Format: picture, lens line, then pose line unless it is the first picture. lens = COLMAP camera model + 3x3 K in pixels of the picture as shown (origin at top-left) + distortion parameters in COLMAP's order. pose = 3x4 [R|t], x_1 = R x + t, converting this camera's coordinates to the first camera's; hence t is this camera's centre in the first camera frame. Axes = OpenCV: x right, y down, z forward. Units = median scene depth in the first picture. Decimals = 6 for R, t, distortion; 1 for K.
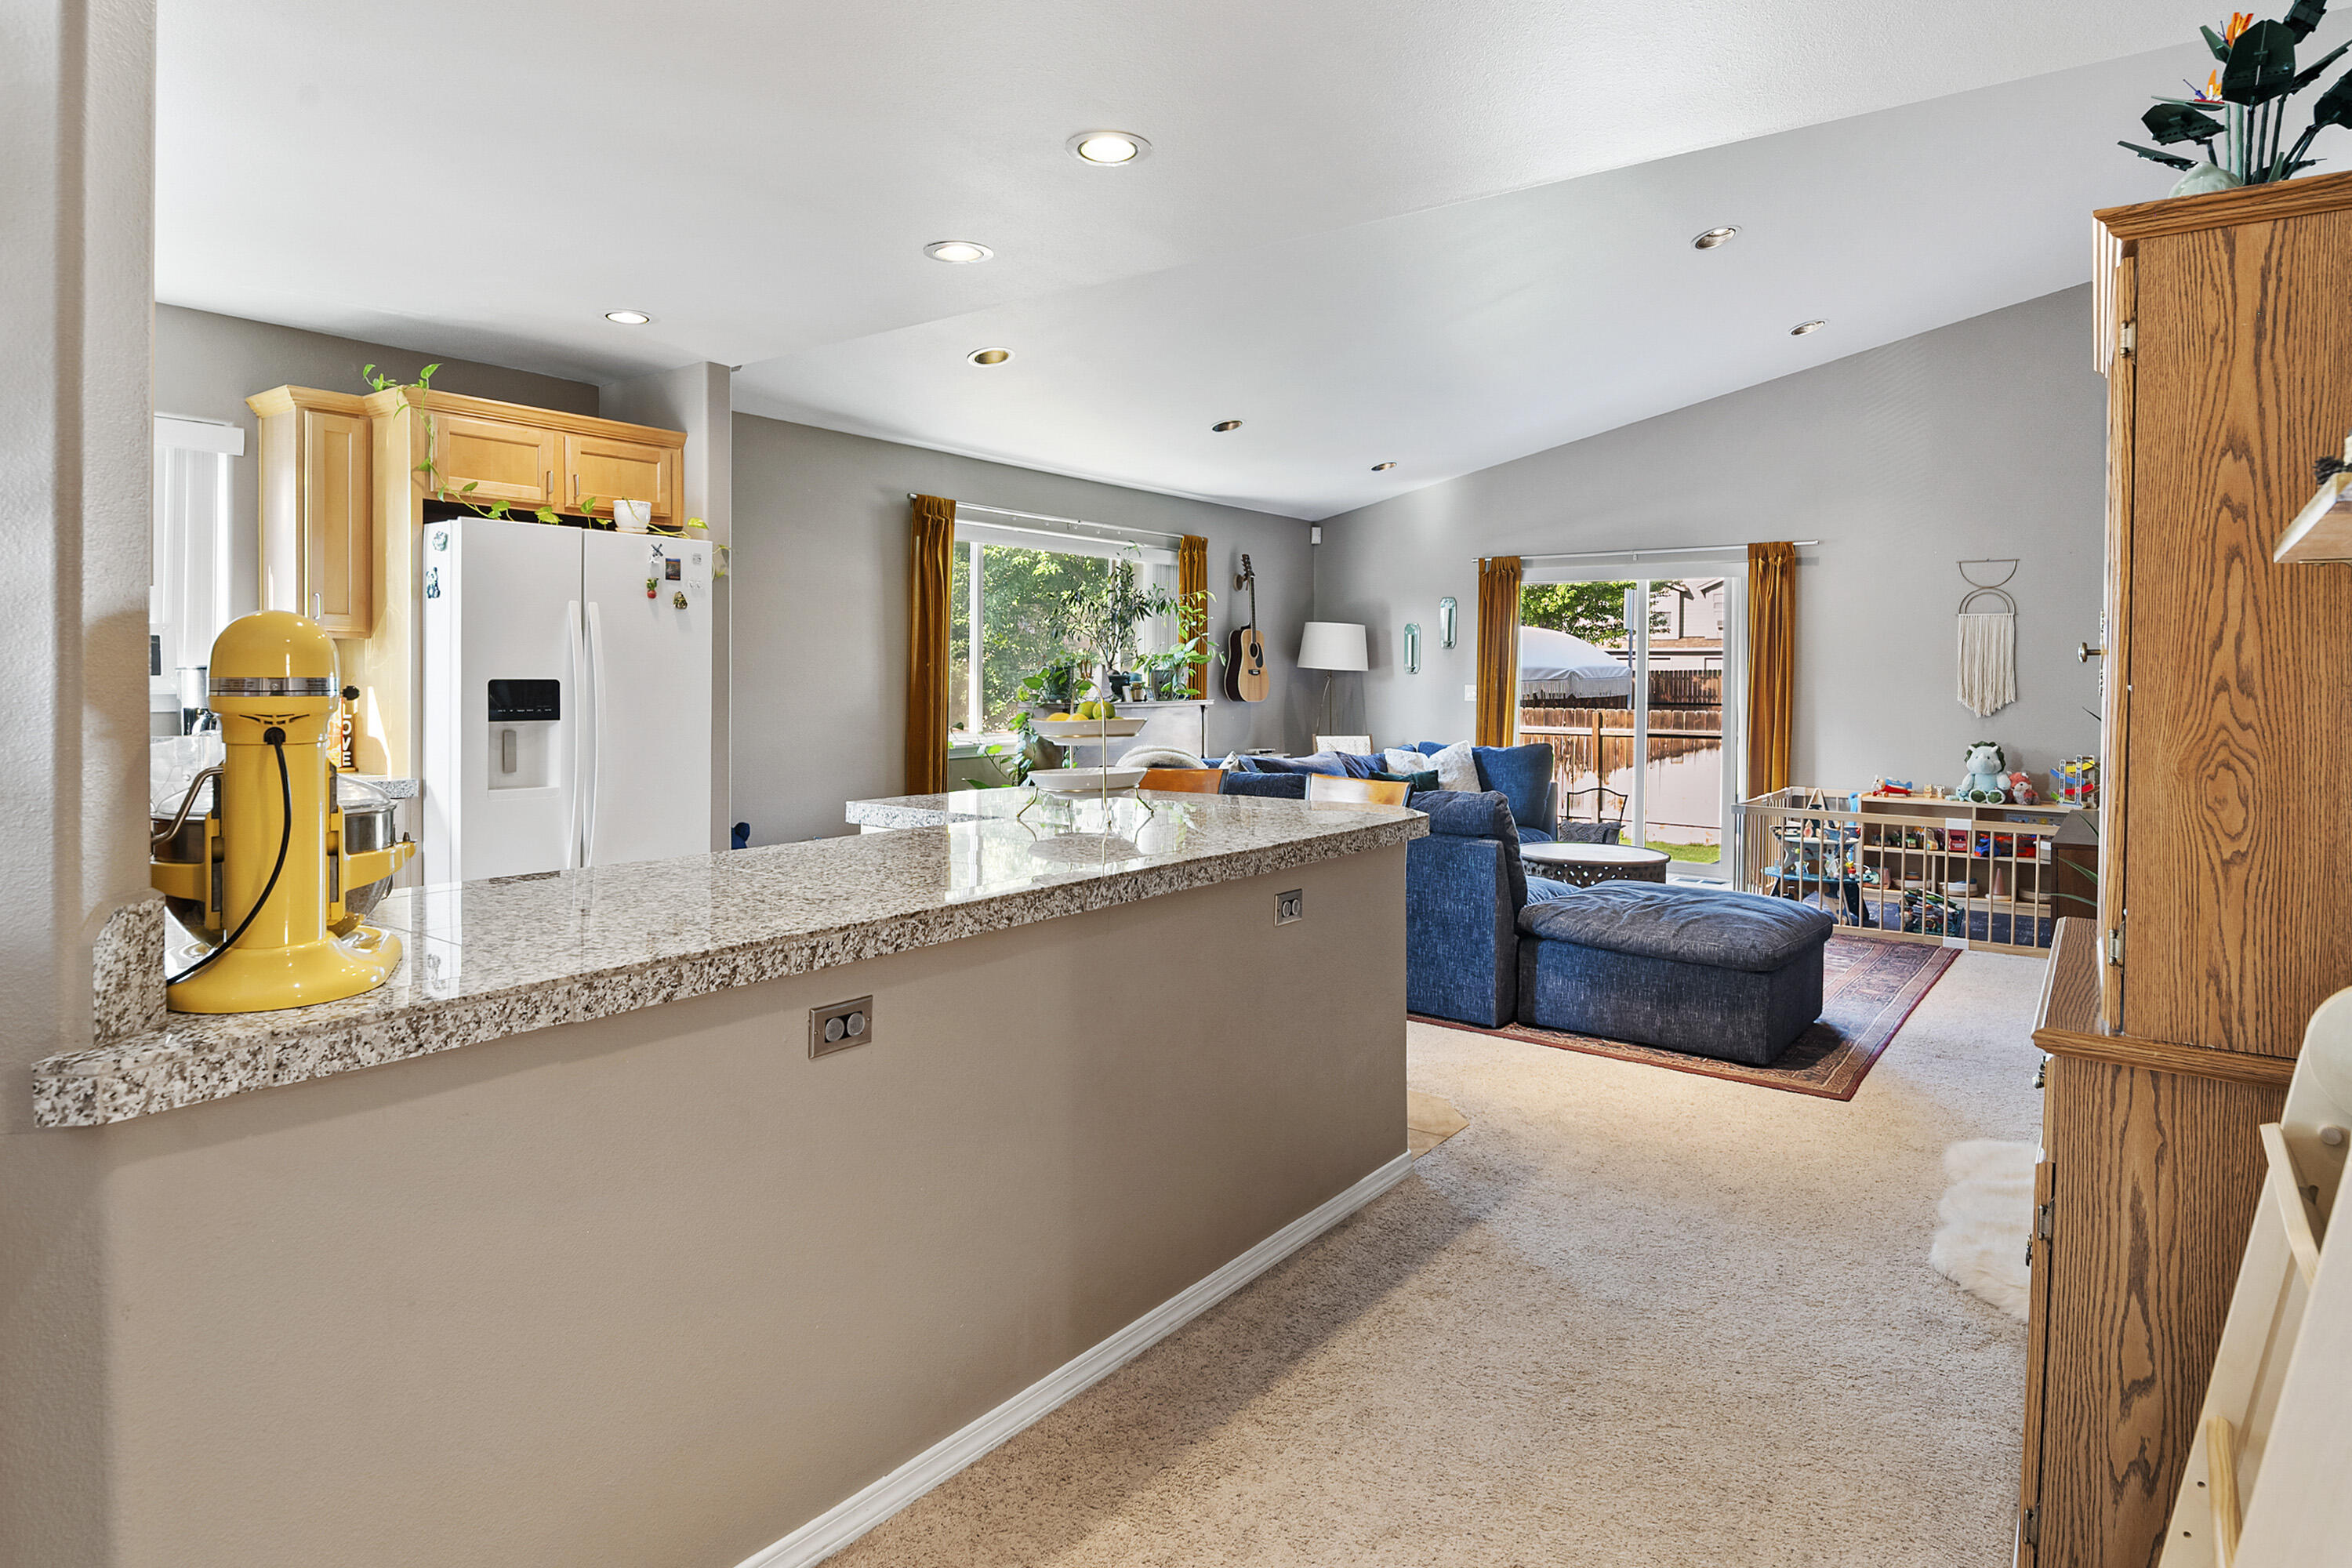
lens RADIAL K [[1296.3, 0, 1165.9], [0, 1296.3, 695.3], [0, 0, 1]] dist [-0.007288, -0.001796]
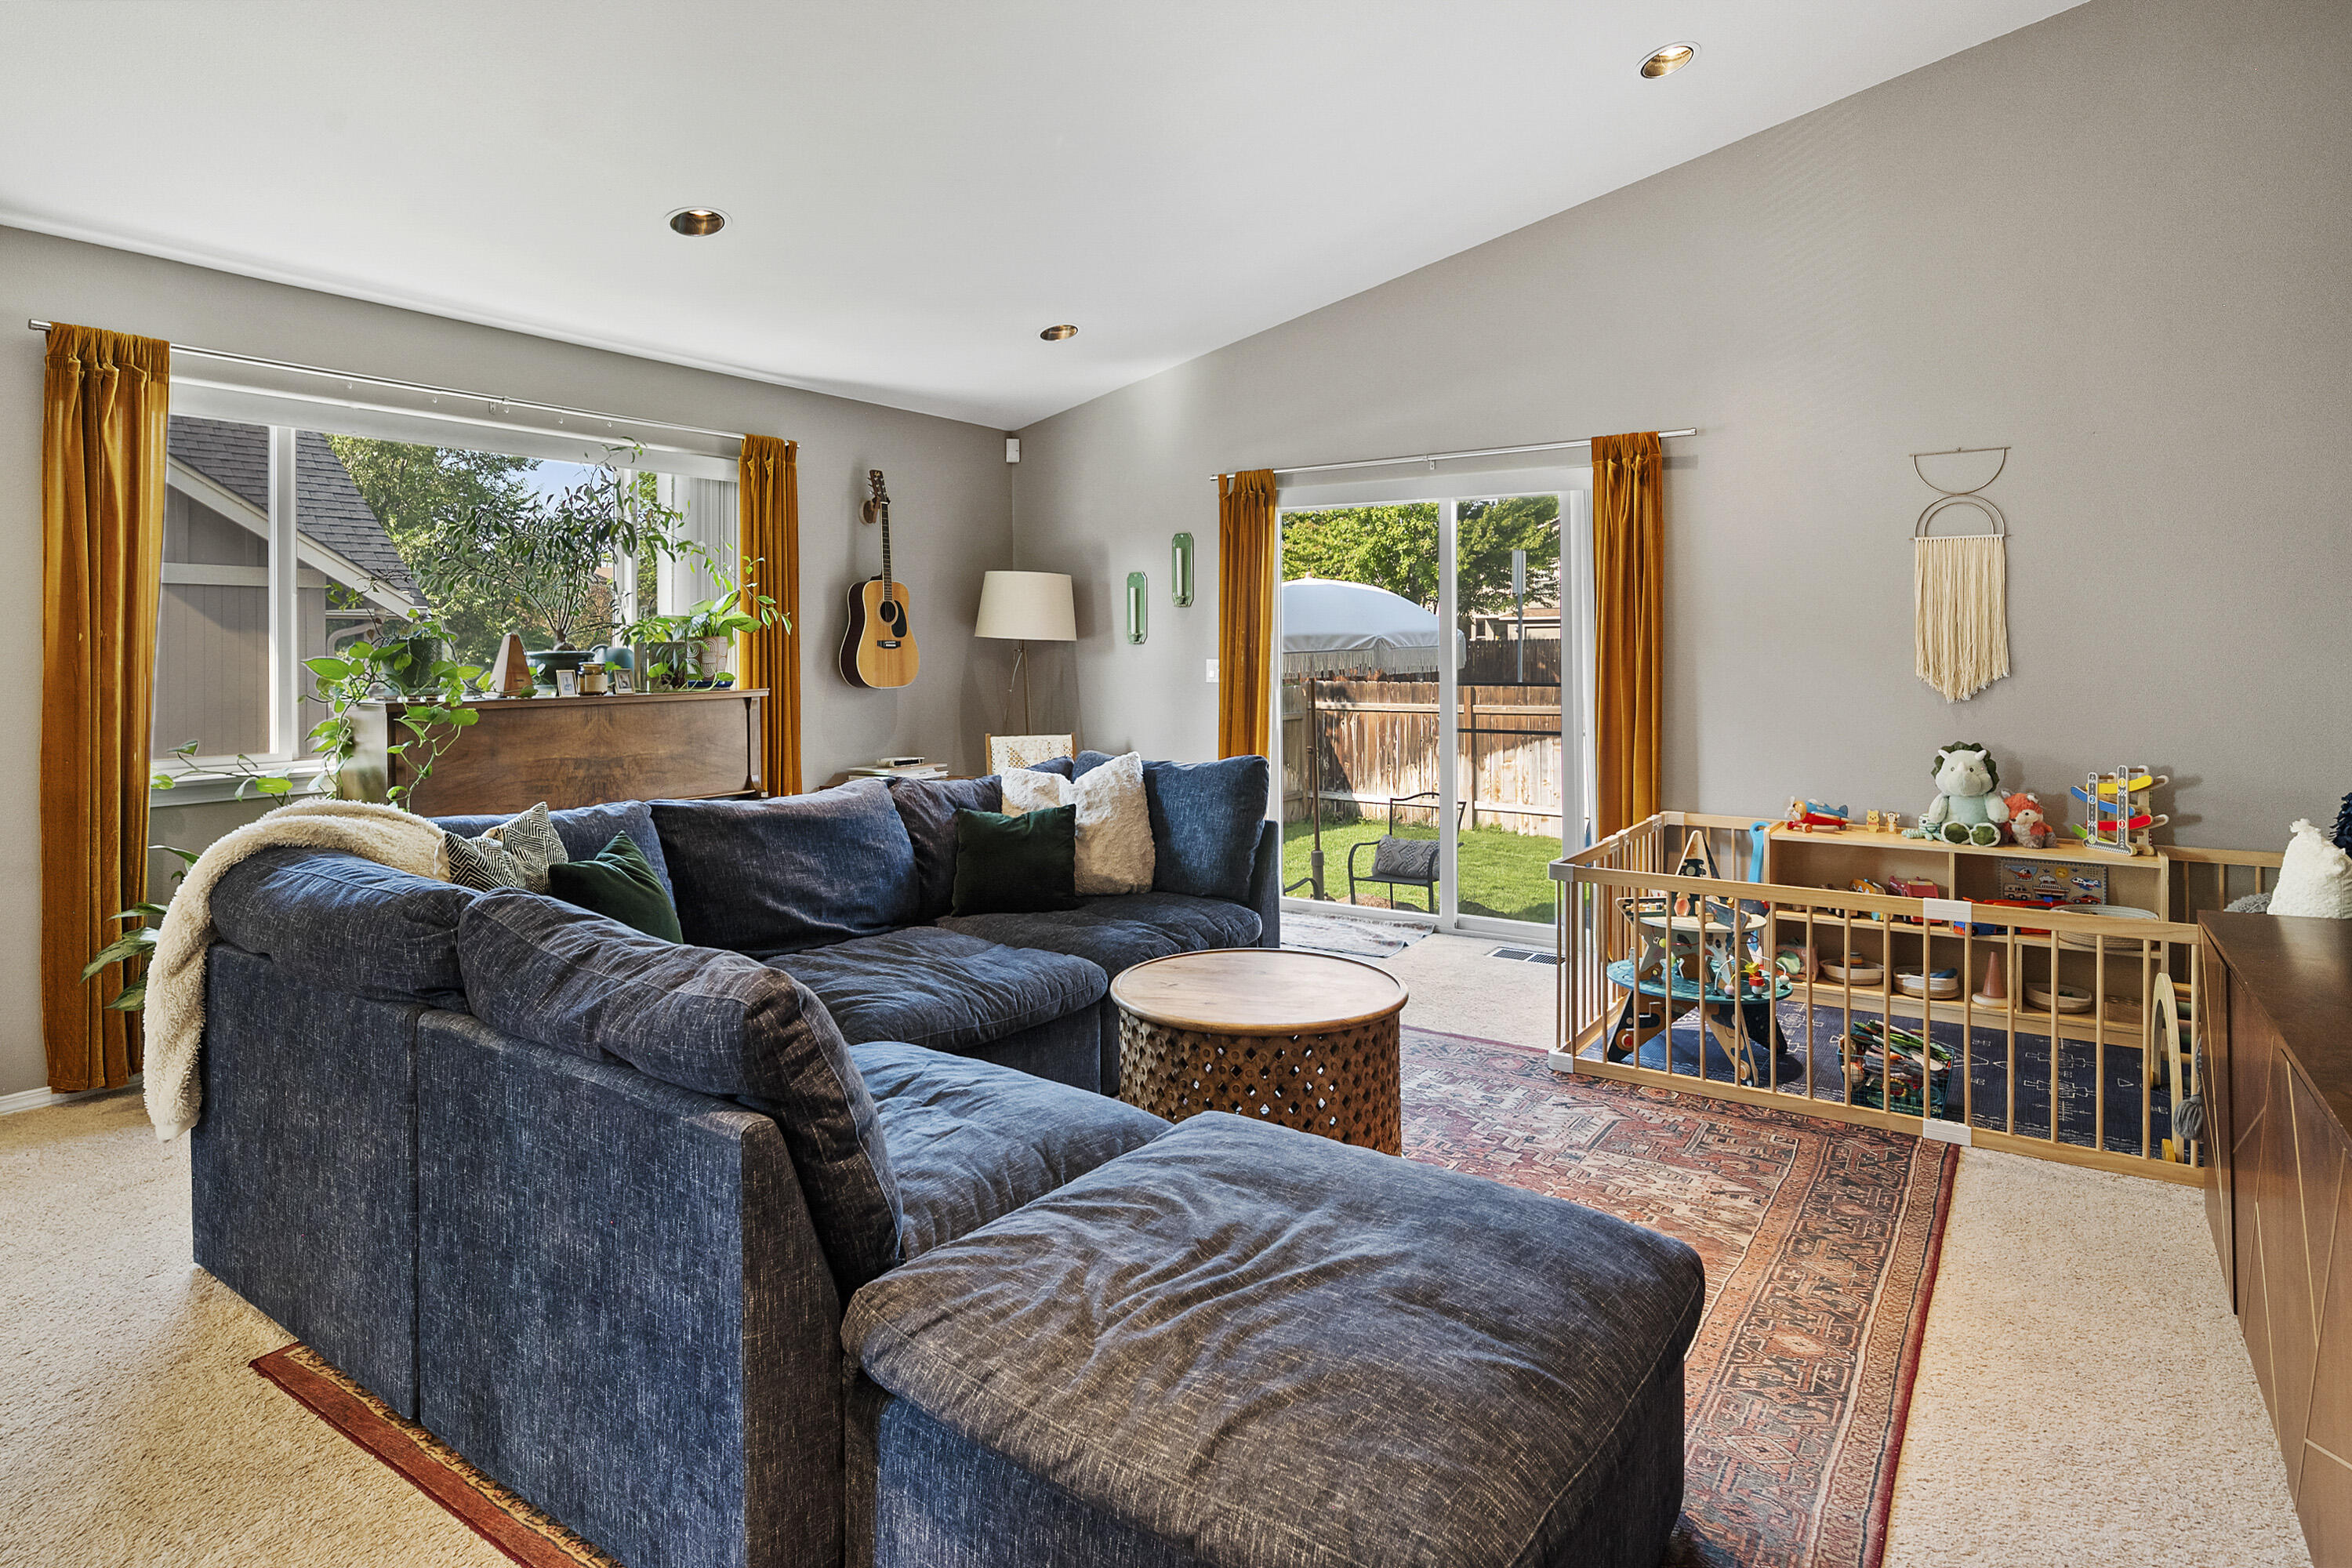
lens RADIAL K [[1296.3, 0, 1157.5], [0, 1296.3, 646.2], [0, 0, 1]] dist [-0.007288, -0.001796]
pose [[0.998464, -0.012149, 0.054052, 0.223941], [0.013114, 0.999760, -0.017525, -0.004342], [-0.053826, 0.018207, 0.998384, 0.416576]]
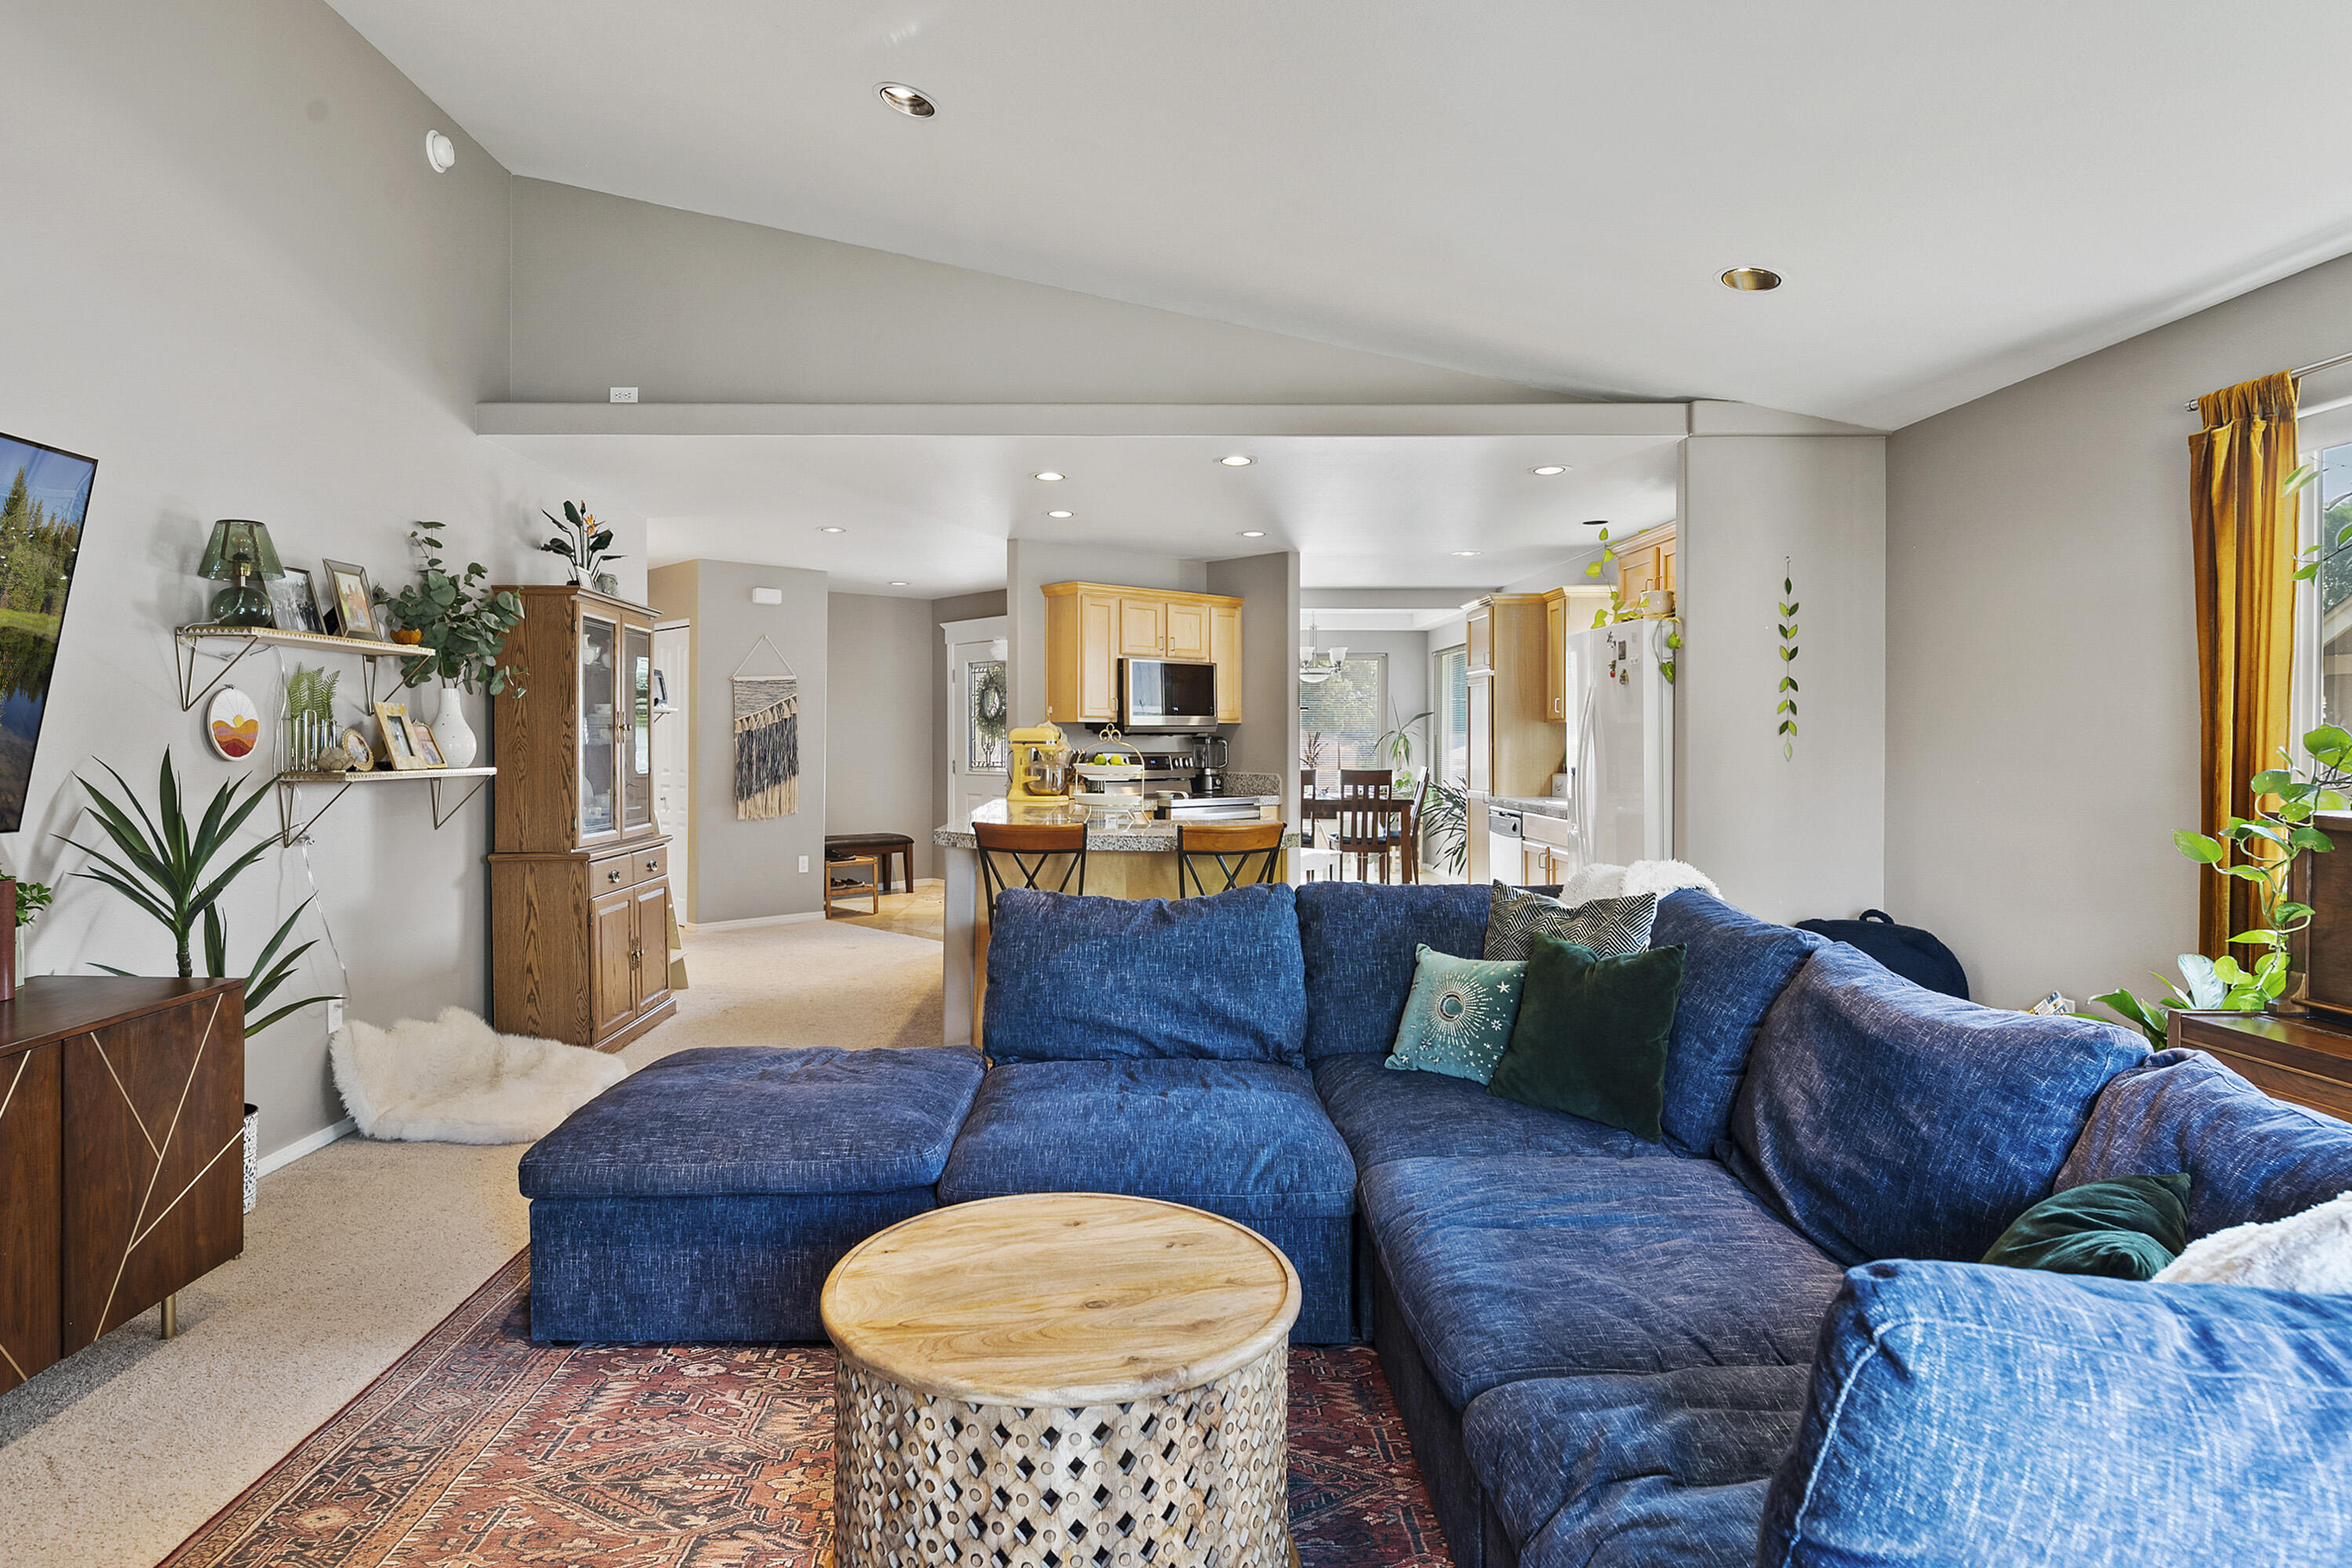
lens RADIAL K [[1296.3, 0, 1158.2], [0, 1296.3, 760.6], [0, 0, 1]] dist [-0.007288, -0.001796]
pose [[-0.771957, 0.001027, -0.635673, 0.444851], [-0.018423, 0.999542, 0.023988, -0.013515], [0.635407, 0.030229, -0.771585, 1.097527]]
